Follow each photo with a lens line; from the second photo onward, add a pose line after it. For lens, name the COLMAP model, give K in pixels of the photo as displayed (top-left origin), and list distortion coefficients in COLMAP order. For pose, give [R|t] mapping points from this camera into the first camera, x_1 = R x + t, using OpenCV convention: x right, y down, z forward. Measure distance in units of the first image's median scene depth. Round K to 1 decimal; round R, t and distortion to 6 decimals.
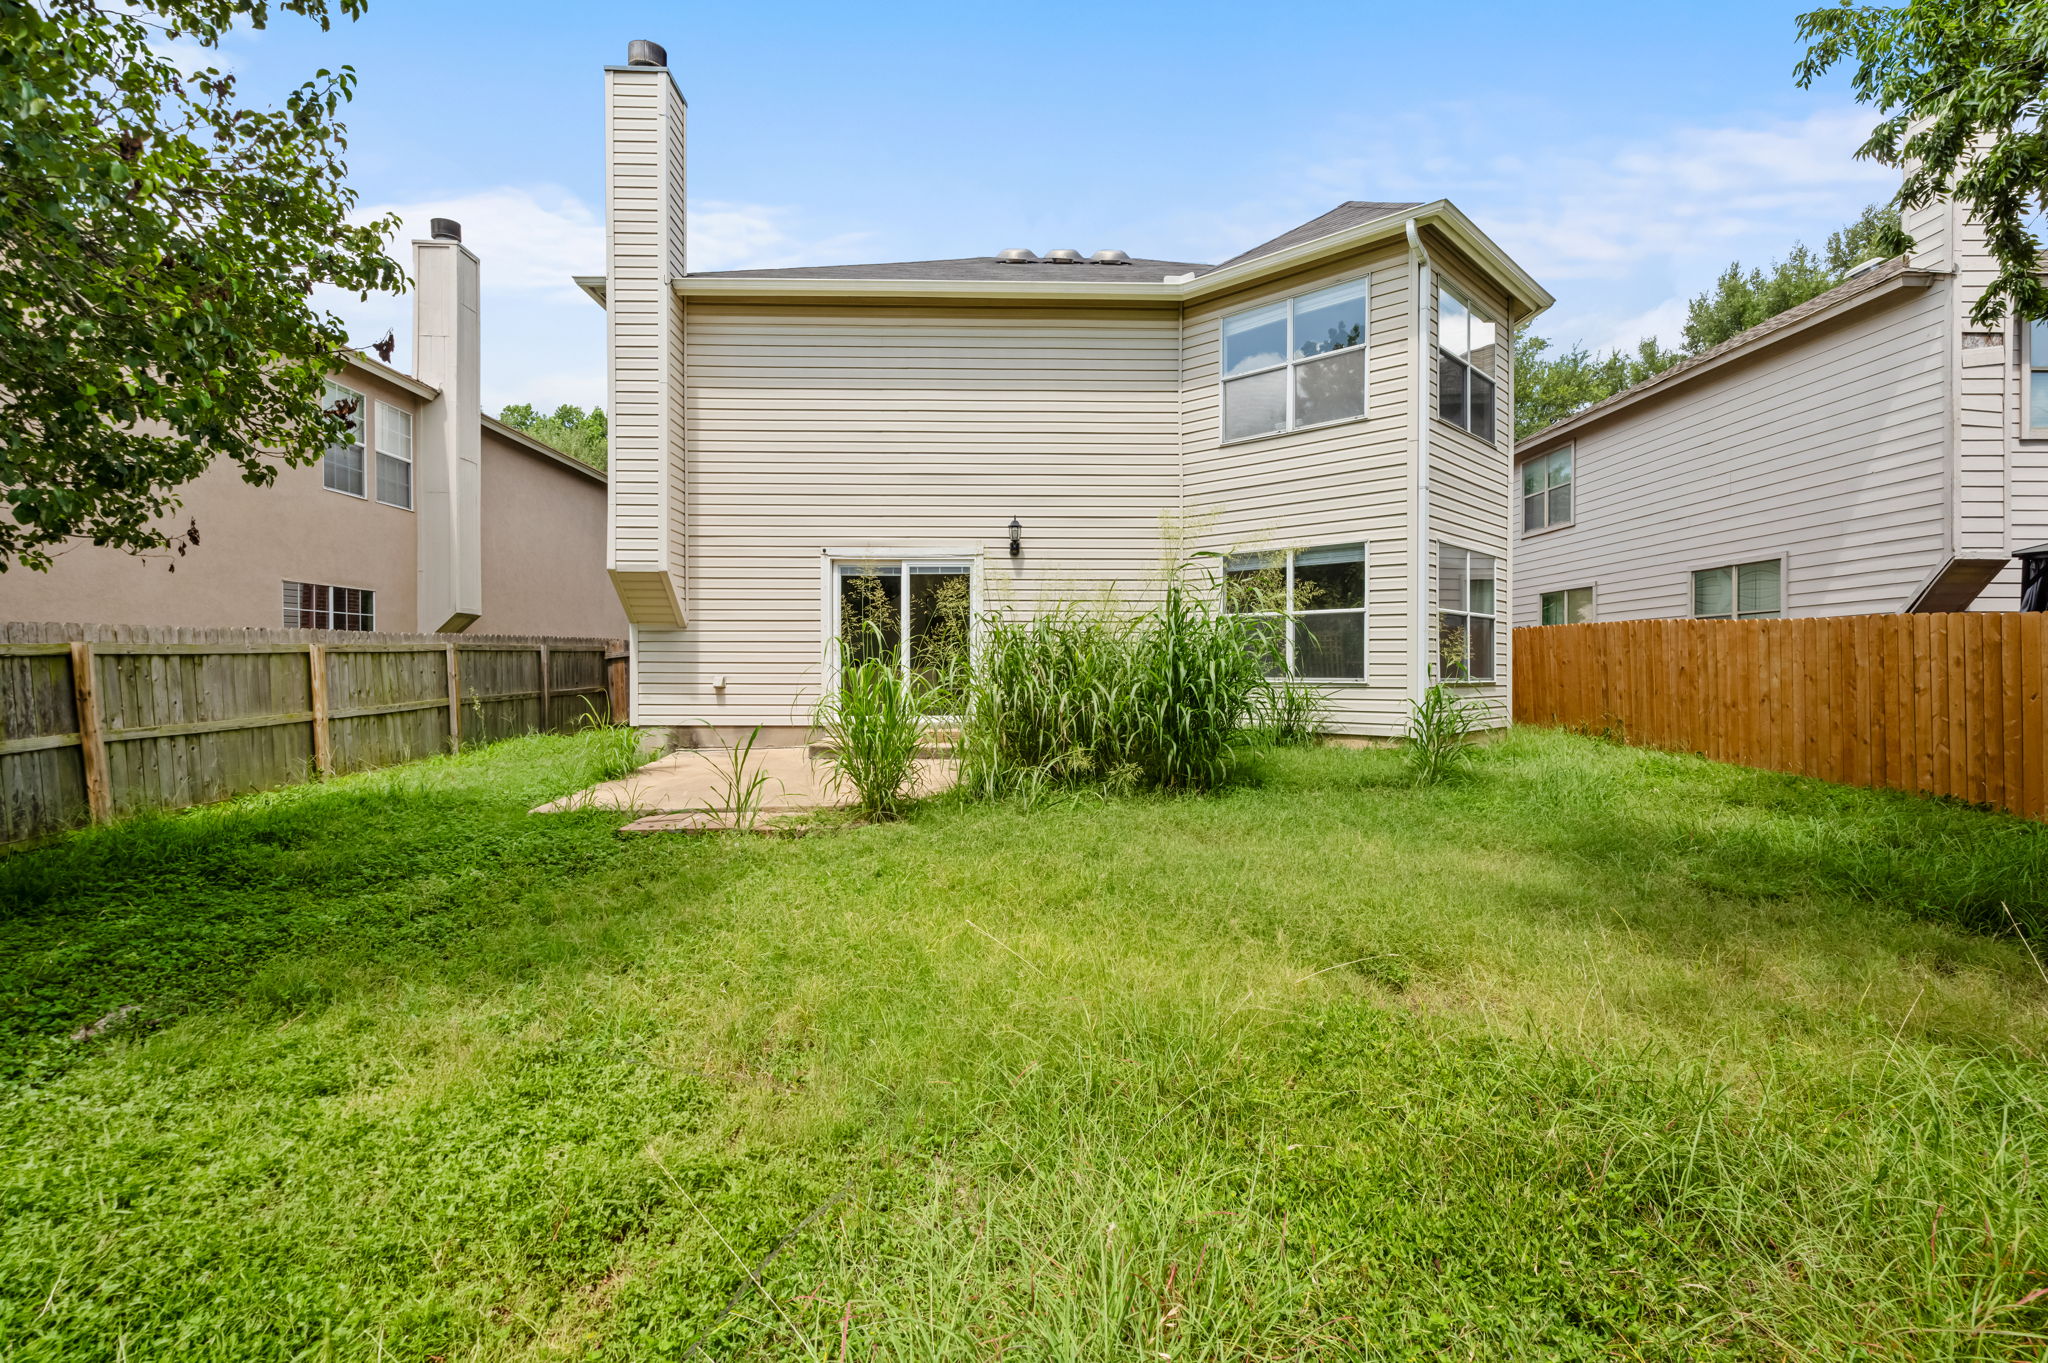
lens RADIAL K [[969.1, 0, 1024.0], [0, 969.1, 681.5], [0, 0, 1]] dist [0.002373, -0.000639]
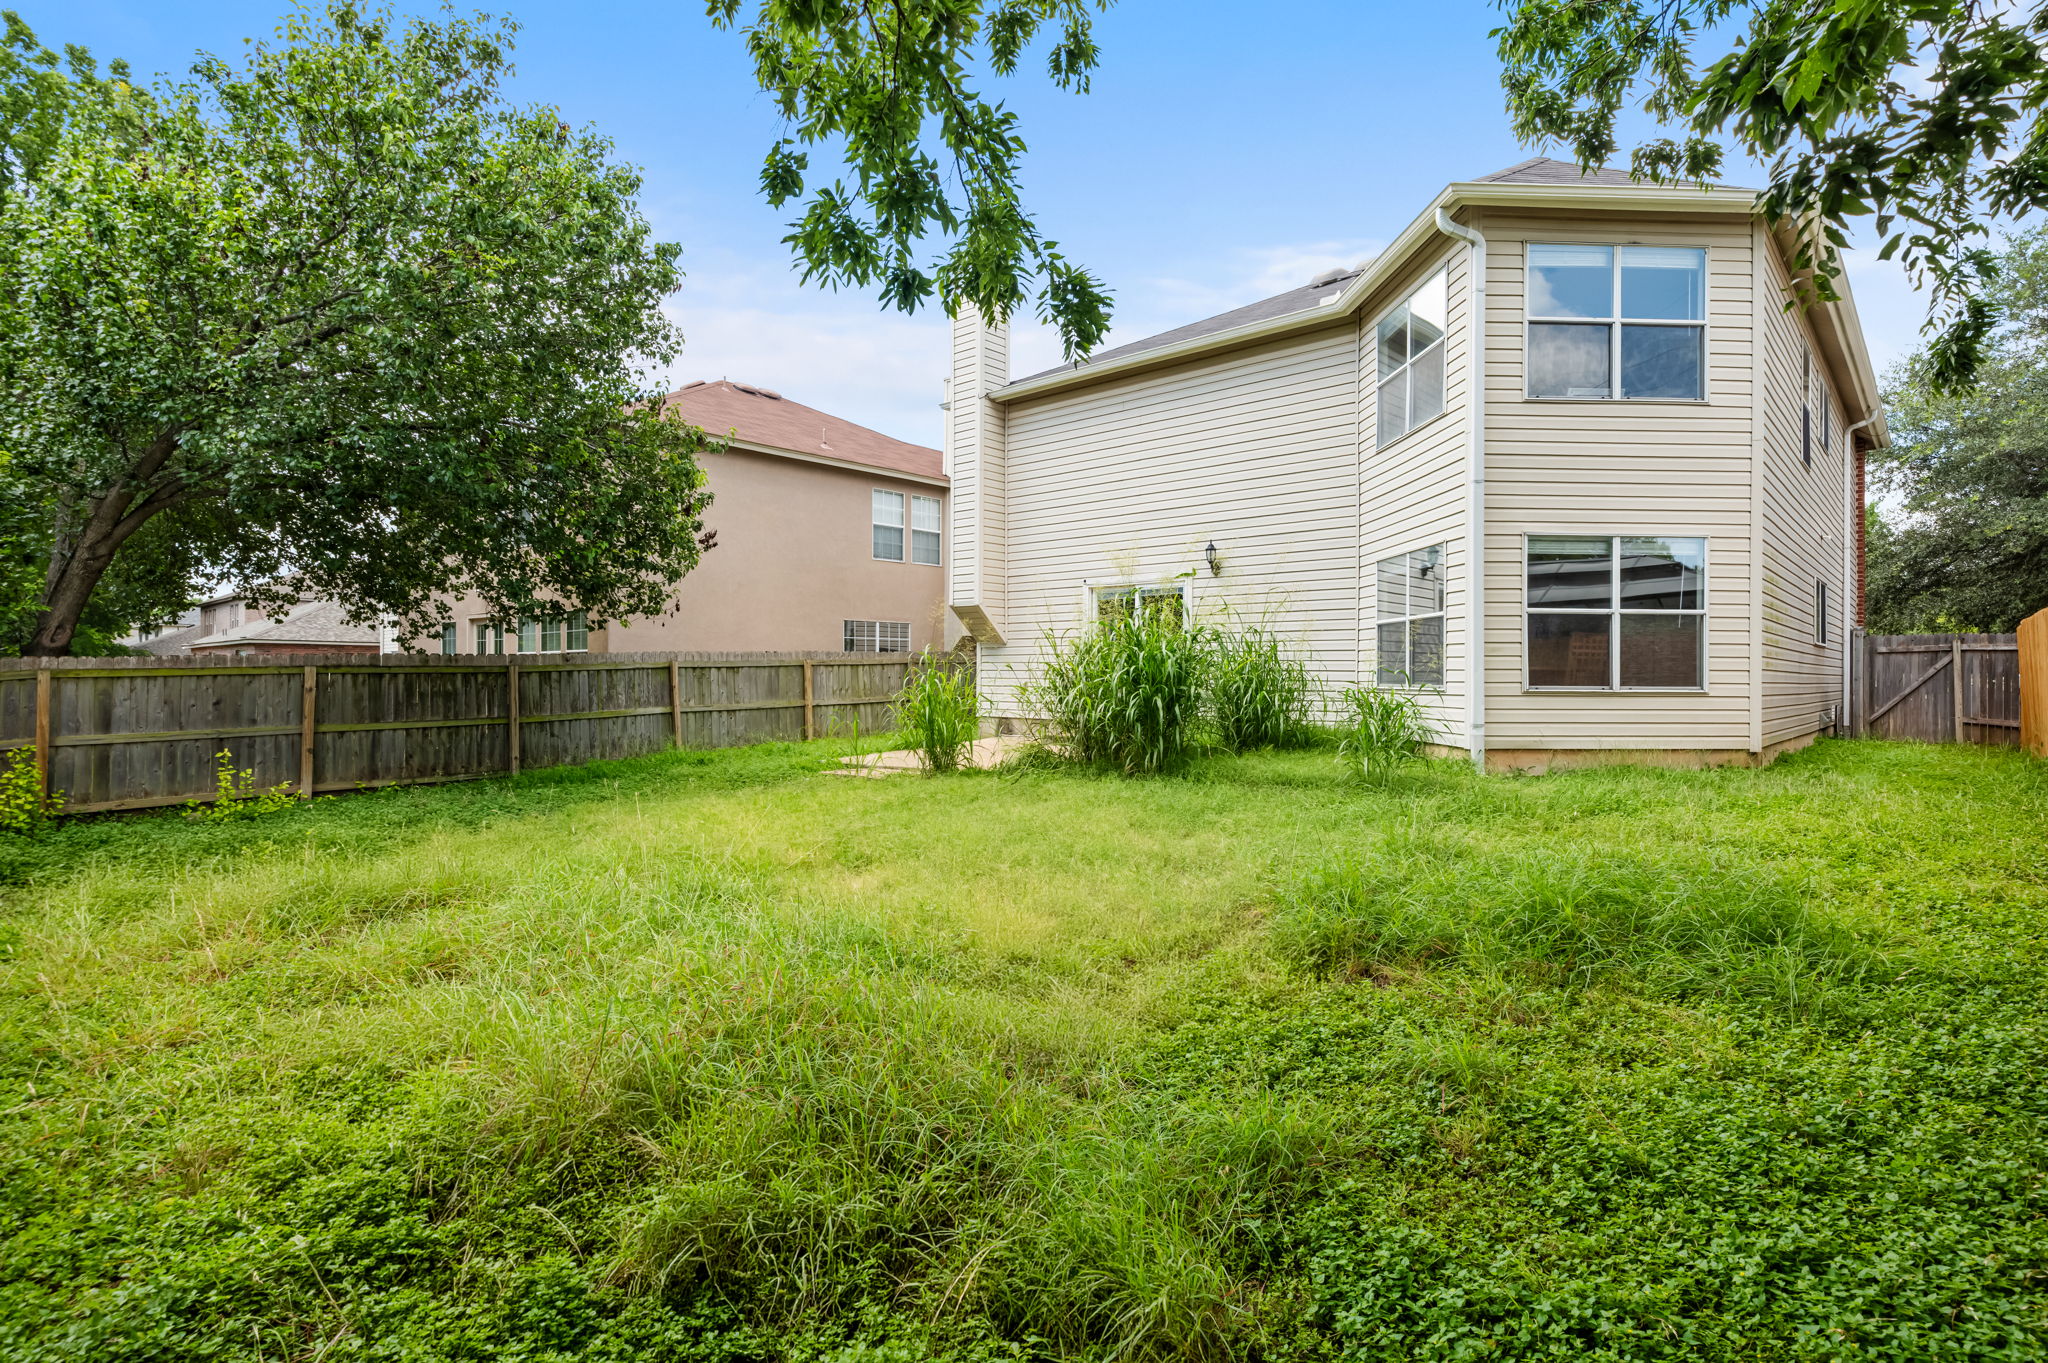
lens RADIAL K [[1013.9, 0, 1024.0], [0, 1013.9, 681.5], [0, 0, 1]] dist [0.000657, -0.000201]
pose [[0.723079, 0.005463, -0.690743, 0.663075], [-0.010865, 0.999935, -0.003465, 0.000658], [0.690680, 0.010011, 0.723092, -0.004733]]
